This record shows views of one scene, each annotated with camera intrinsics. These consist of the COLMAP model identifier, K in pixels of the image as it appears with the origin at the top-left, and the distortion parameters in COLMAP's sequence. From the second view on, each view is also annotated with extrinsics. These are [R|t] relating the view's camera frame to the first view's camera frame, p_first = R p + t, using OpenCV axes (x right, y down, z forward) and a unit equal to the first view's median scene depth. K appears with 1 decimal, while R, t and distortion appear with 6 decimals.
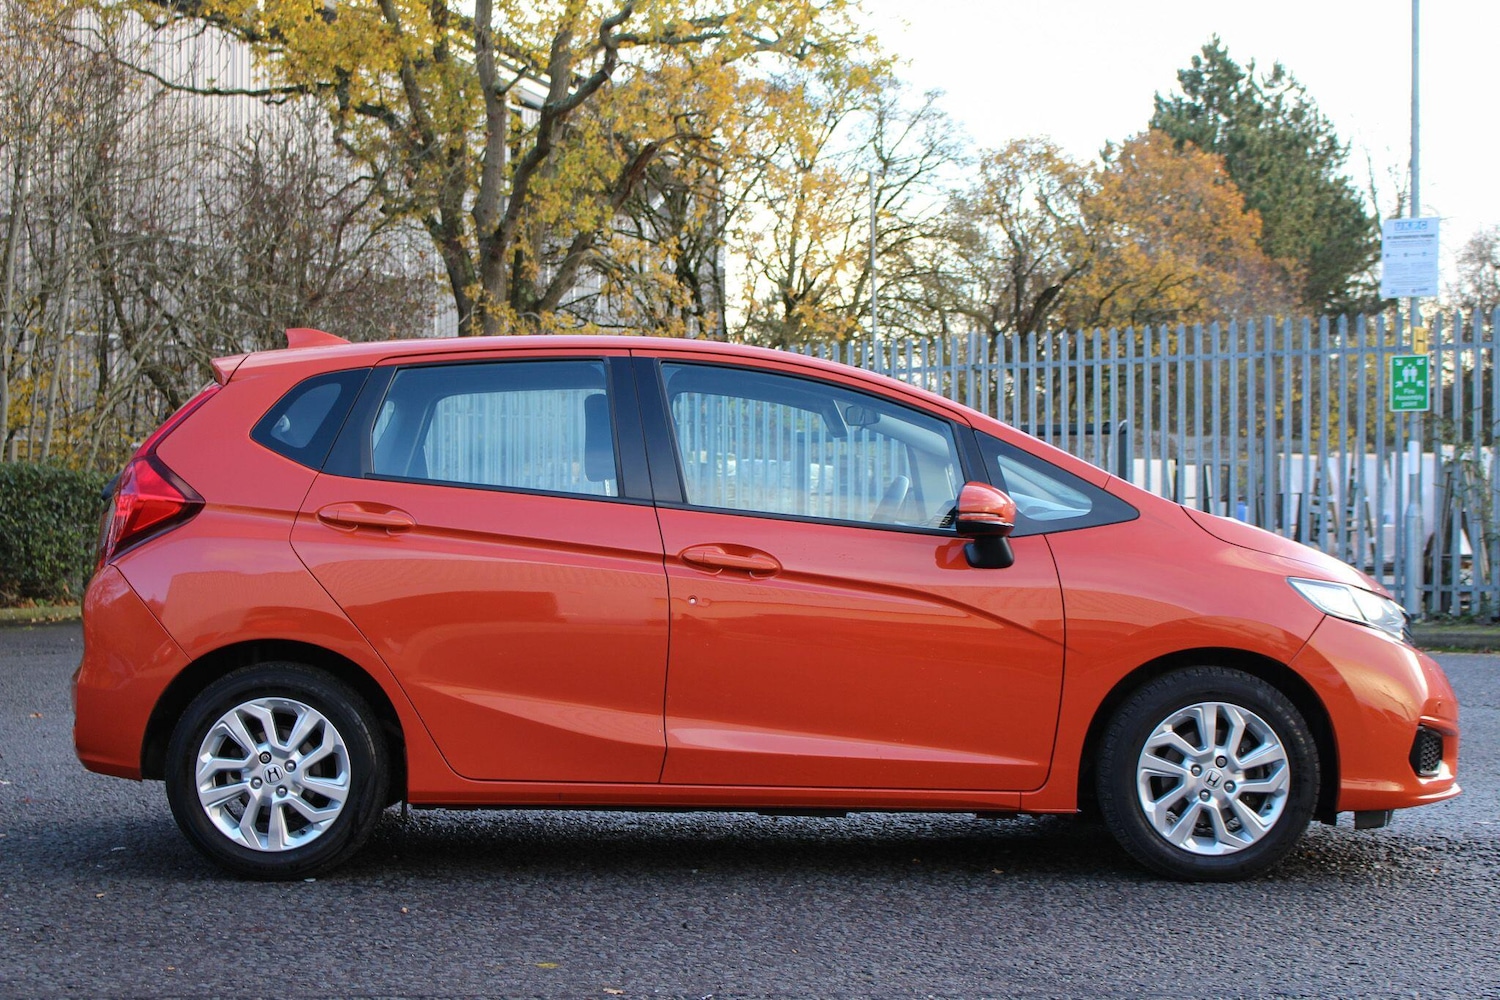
lens RADIAL K [[3371.6, 0, 750.0], [0, 3371.6, 500.0], [0, 0, 1]] dist [-0.001702, 0.845280]
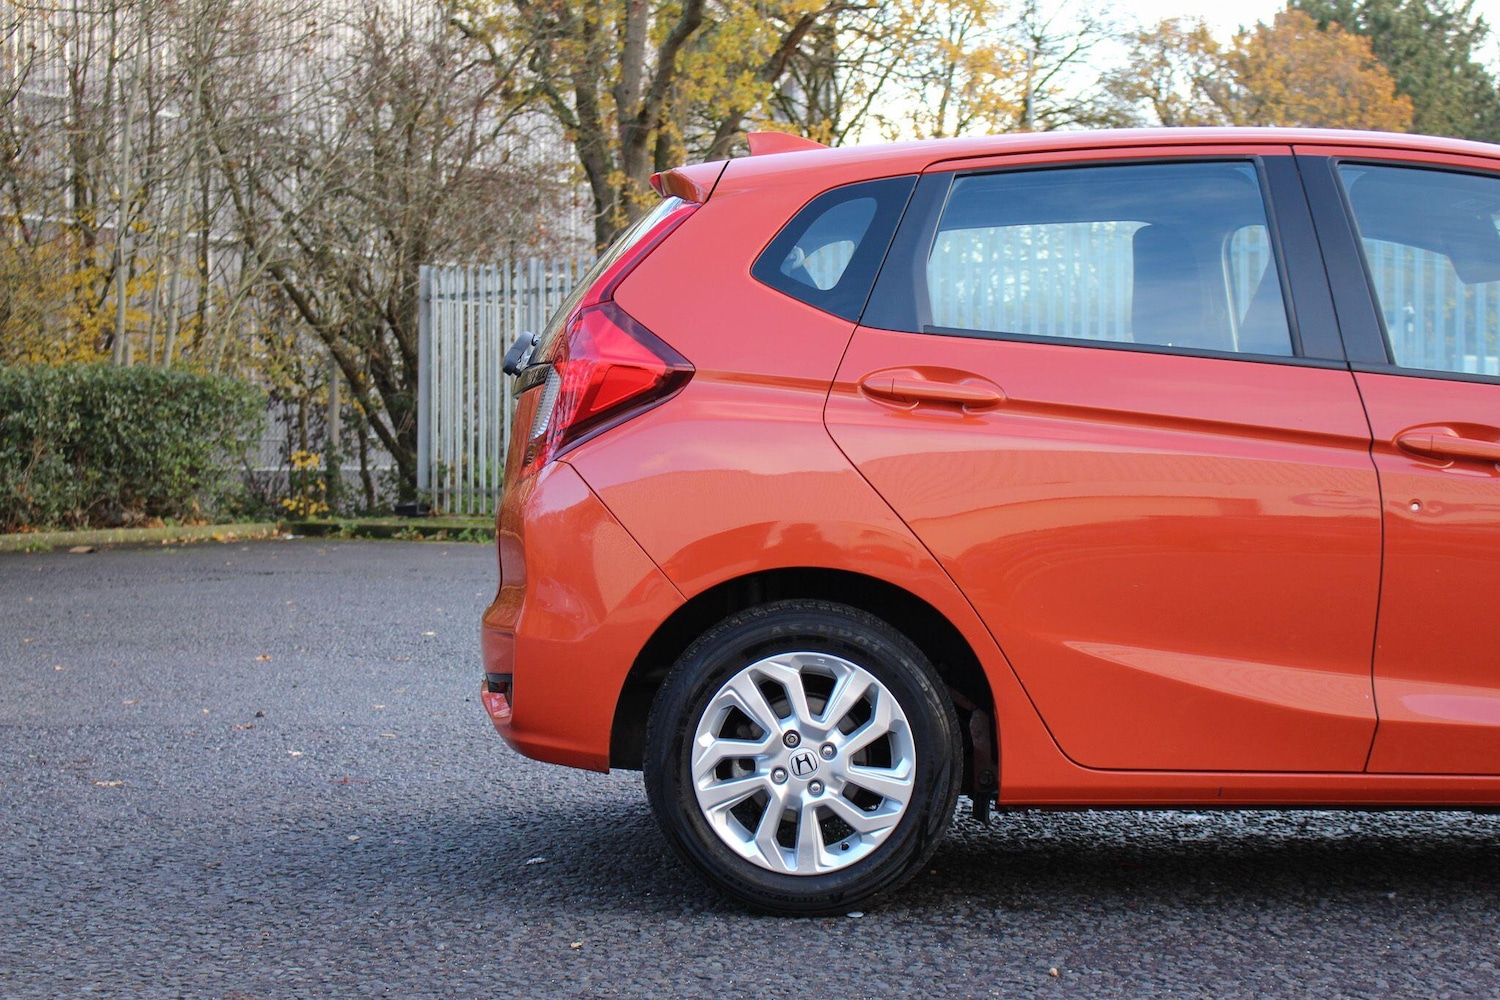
lens RADIAL K [[3371.6, 0, 750.0], [0, 3371.6, 500.0], [0, 0, 1]] dist [-0.001702, 0.845280]
pose [[0.999932, -0.008232, -0.008292, -0.133431], [0.008437, 0.999654, 0.024923, 0.009453], [0.008084, -0.024992, 0.999655, 0.285949]]
